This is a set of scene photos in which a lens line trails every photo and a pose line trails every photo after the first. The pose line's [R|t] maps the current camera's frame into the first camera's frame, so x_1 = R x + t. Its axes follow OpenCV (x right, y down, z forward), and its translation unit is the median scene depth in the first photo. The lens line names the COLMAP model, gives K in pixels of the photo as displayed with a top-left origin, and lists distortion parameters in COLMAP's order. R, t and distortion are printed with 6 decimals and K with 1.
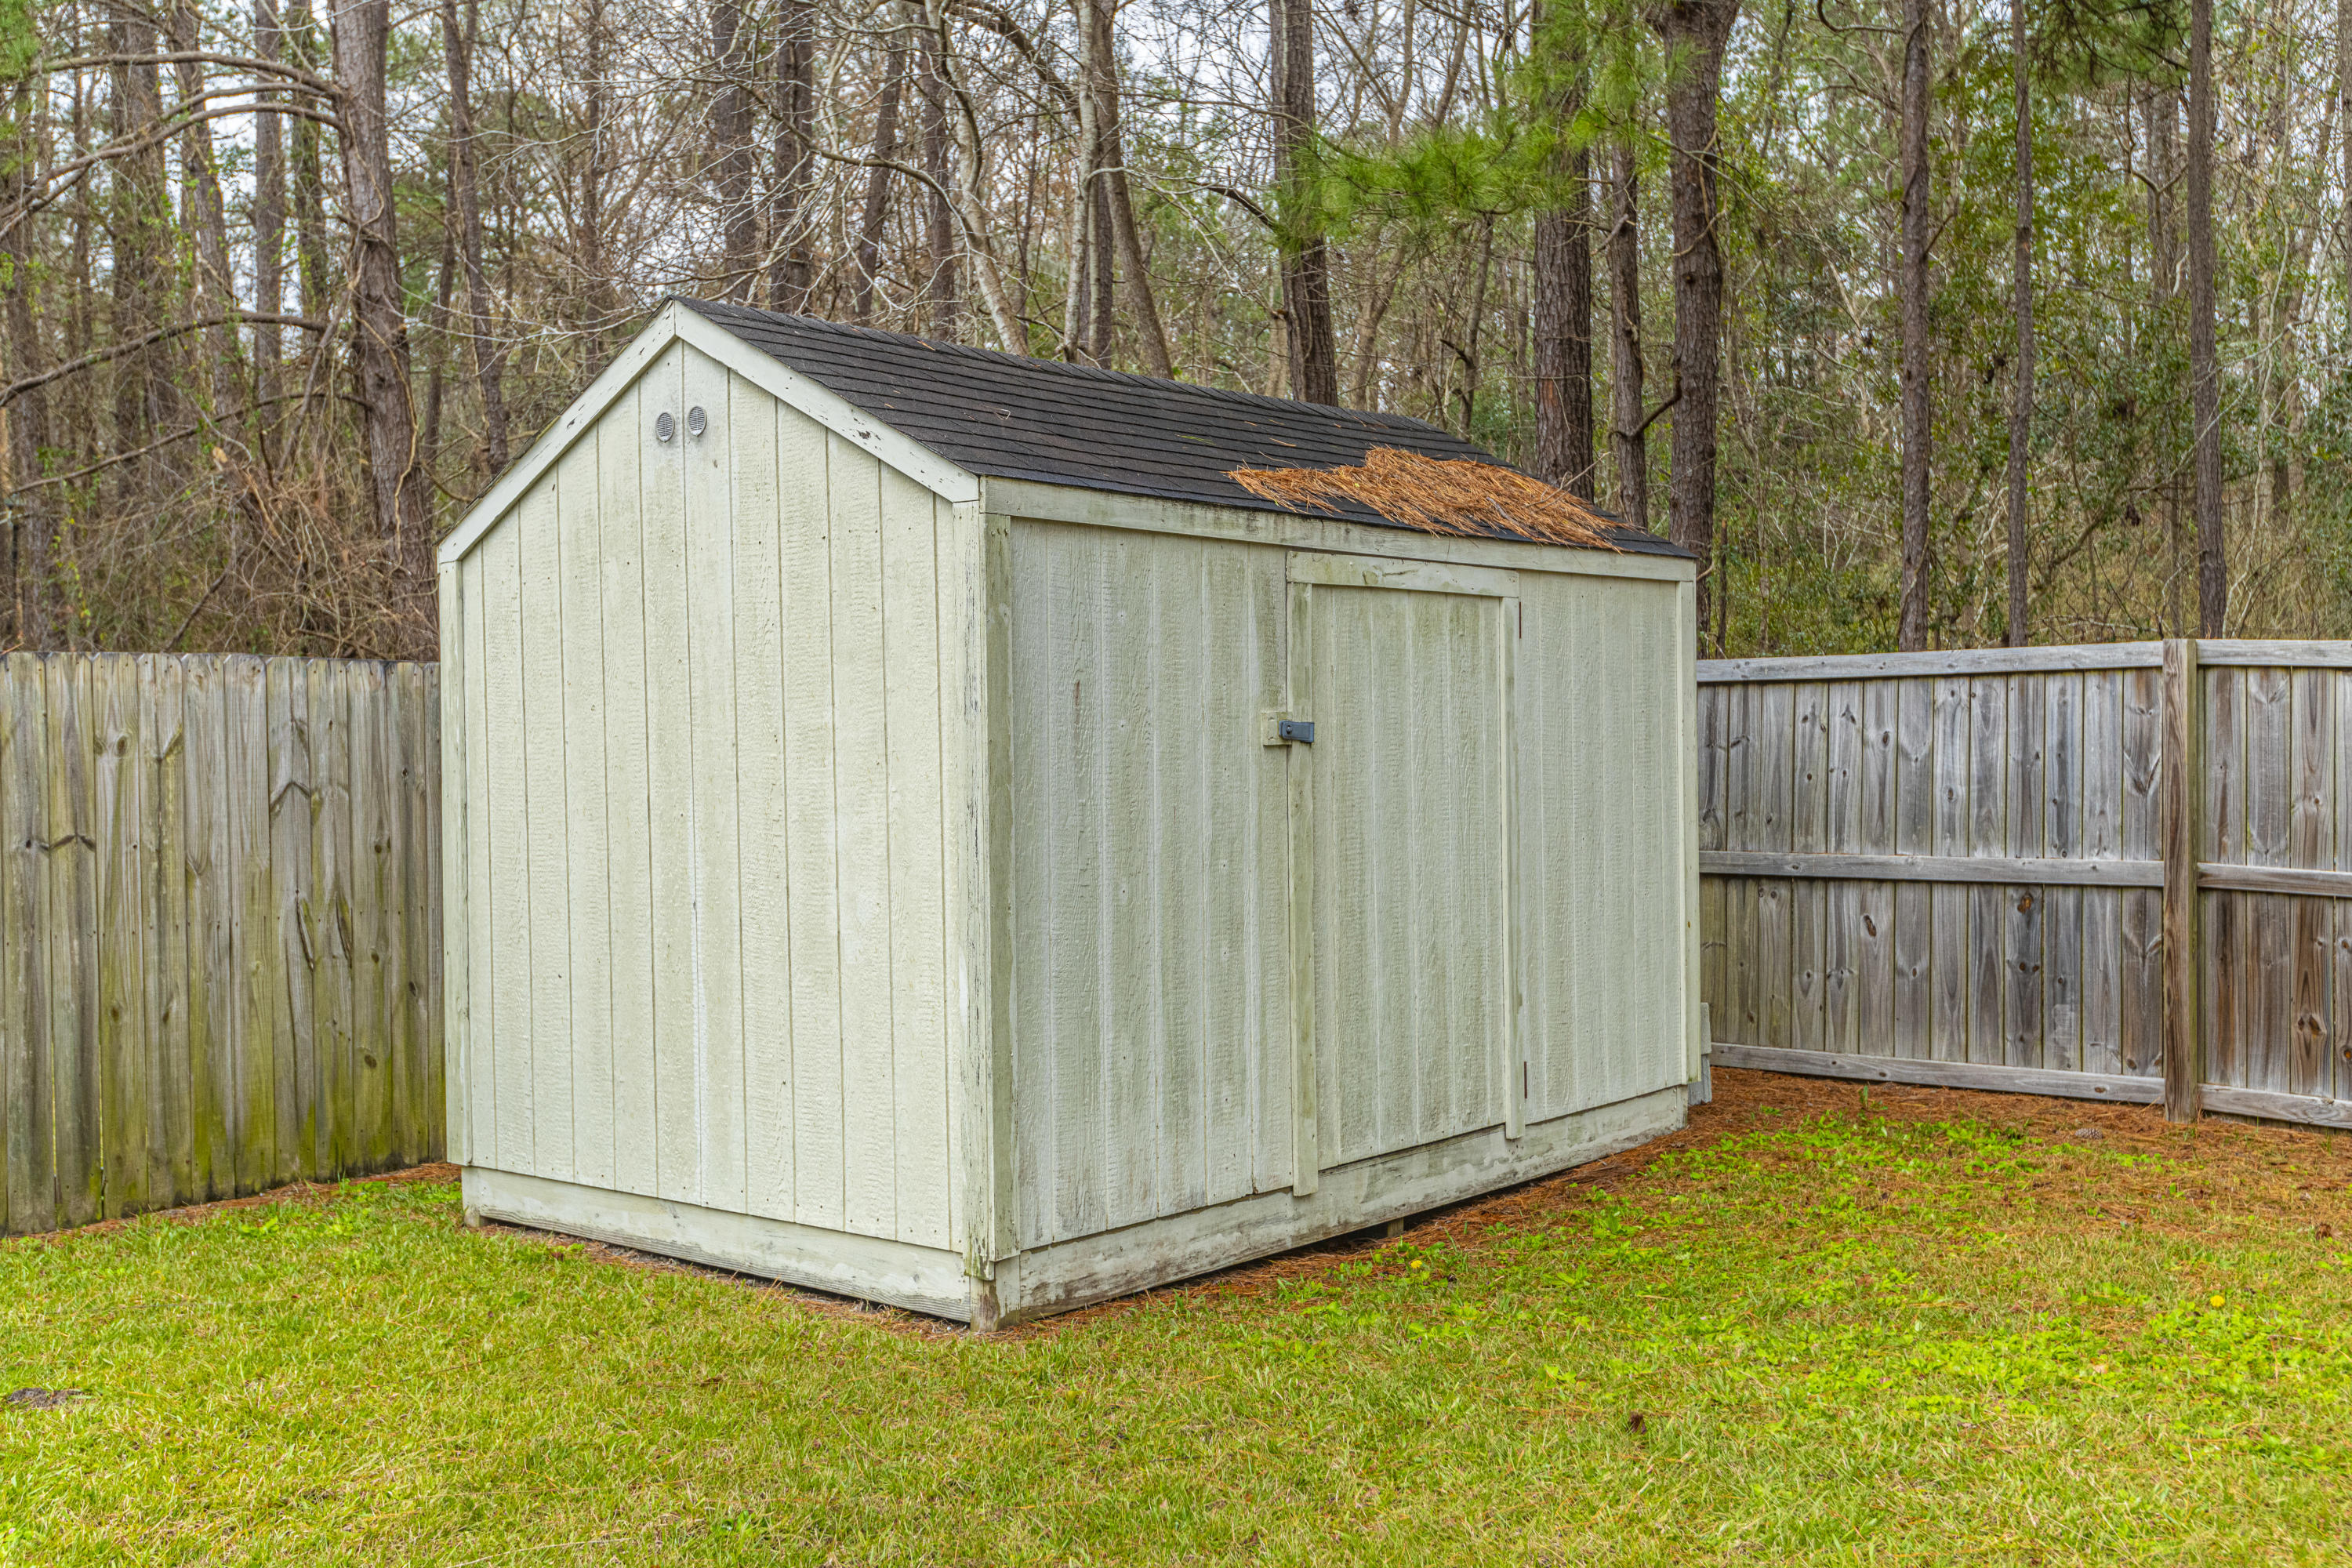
lens RADIAL K [[2286.3, 0, 1171.7], [0, 2286.3, 767.4], [0, 0, 1]] dist [0.007430, 0.000000]
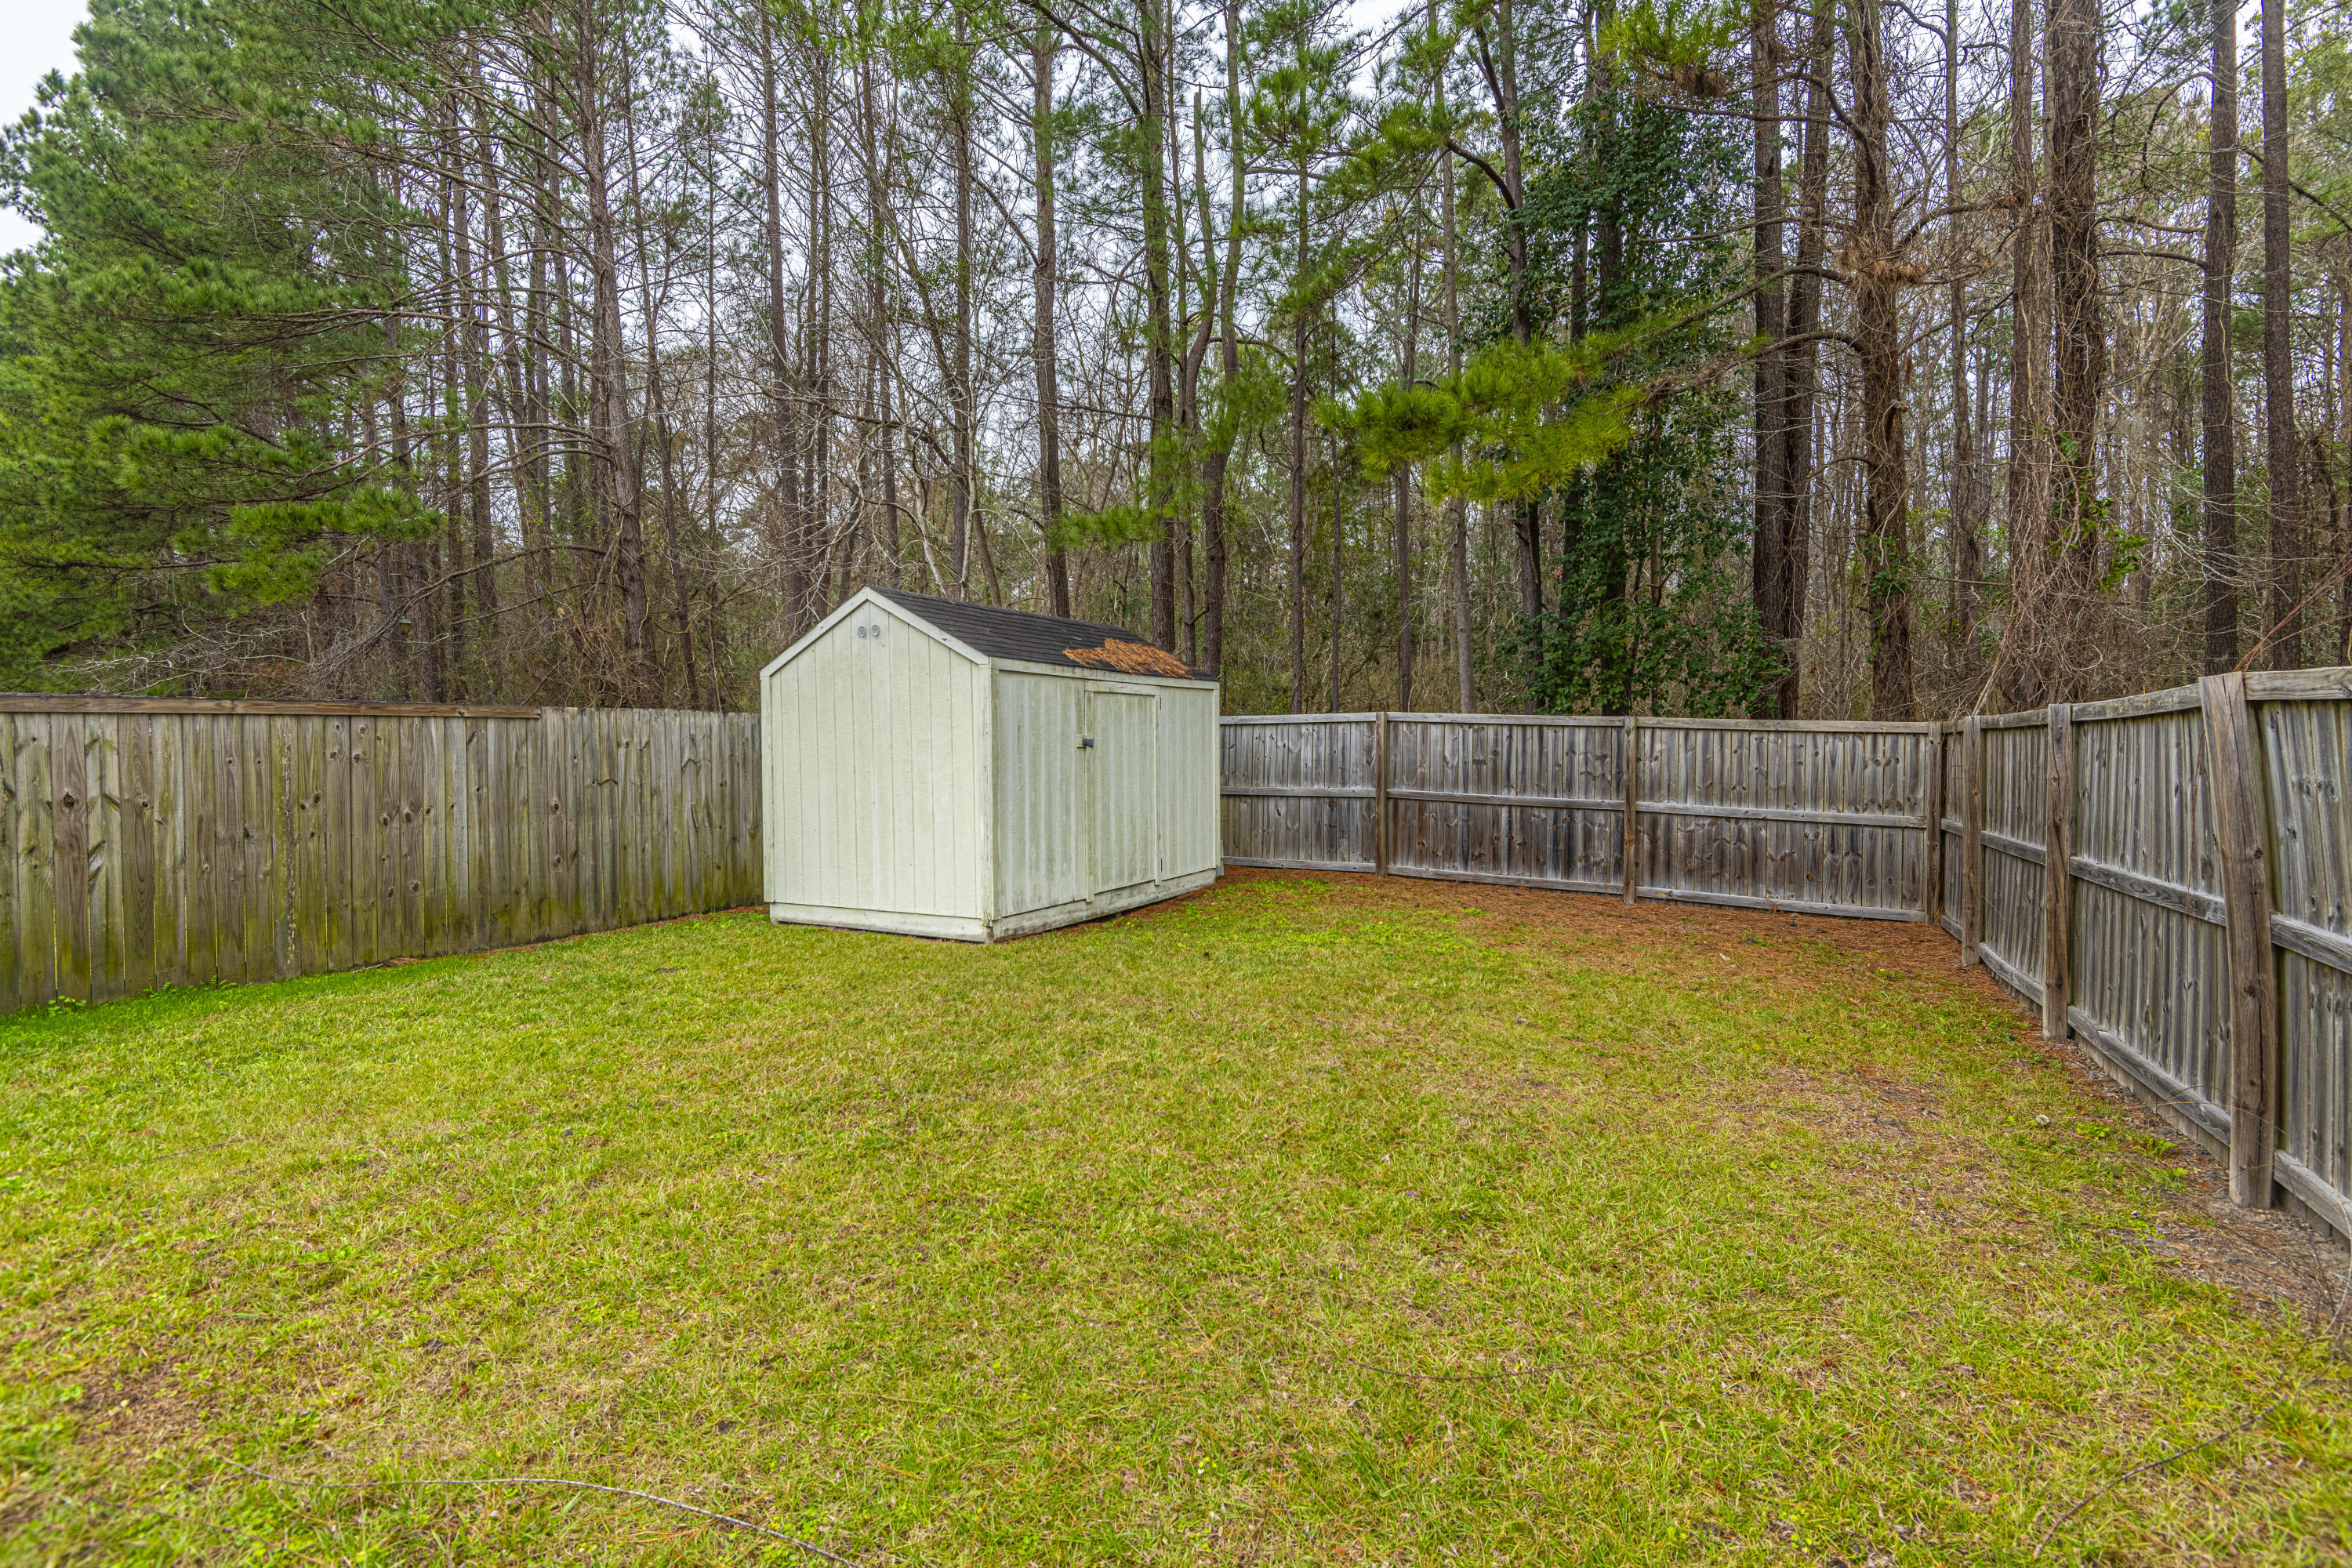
lens RADIAL K [[1058.2, 0, 1188.9], [0, 1058.2, 764.1], [0, 0, 1]] dist [0.030807, -0.025554]
pose [[0.978602, 0.002334, 0.205747, -0.084345], [-0.003948, 0.999965, 0.007434, 0.001228], [-0.205722, -0.008087, 0.978577, -0.299711]]
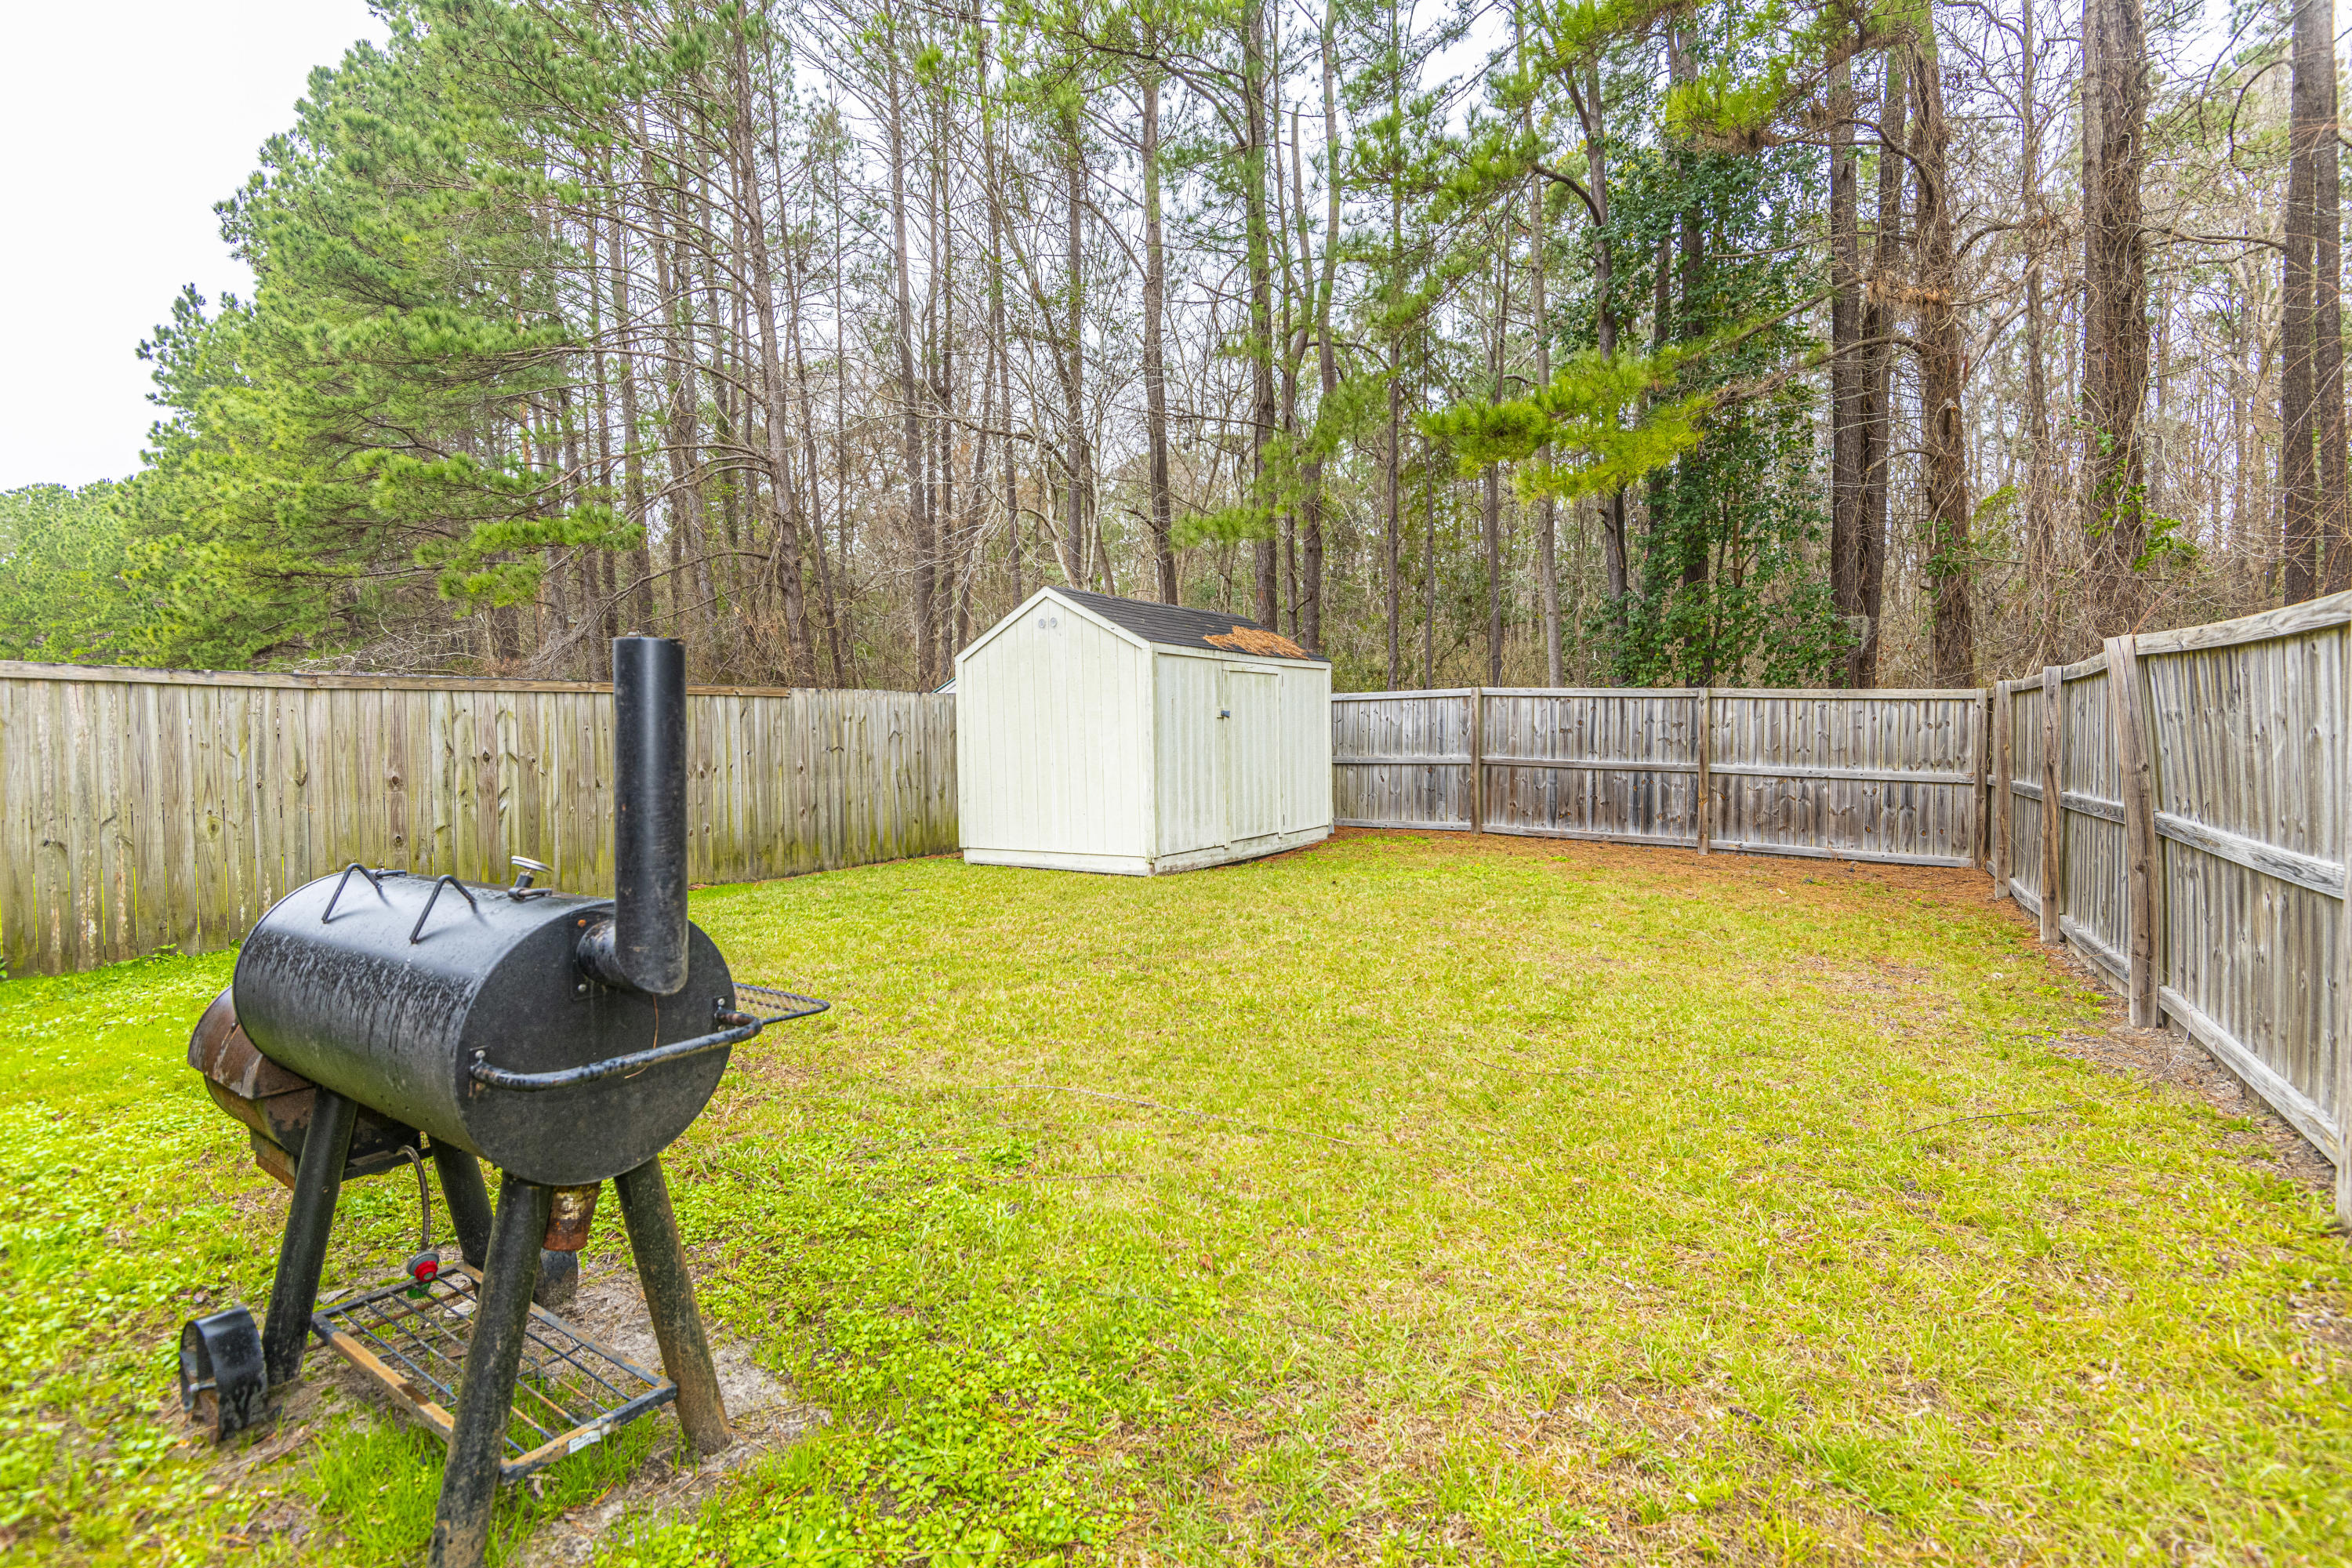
lens RADIAL K [[1058.2, 0, 1185.0], [0, 1058.2, 758.4], [0, 0, 1]] dist [0.030807, -0.025554]
pose [[0.992052, -0.003909, 0.125766, -0.180792], [0.002267, 0.999910, 0.013195, 0.027182], [-0.125806, -0.012805, 0.991972, -0.503725]]
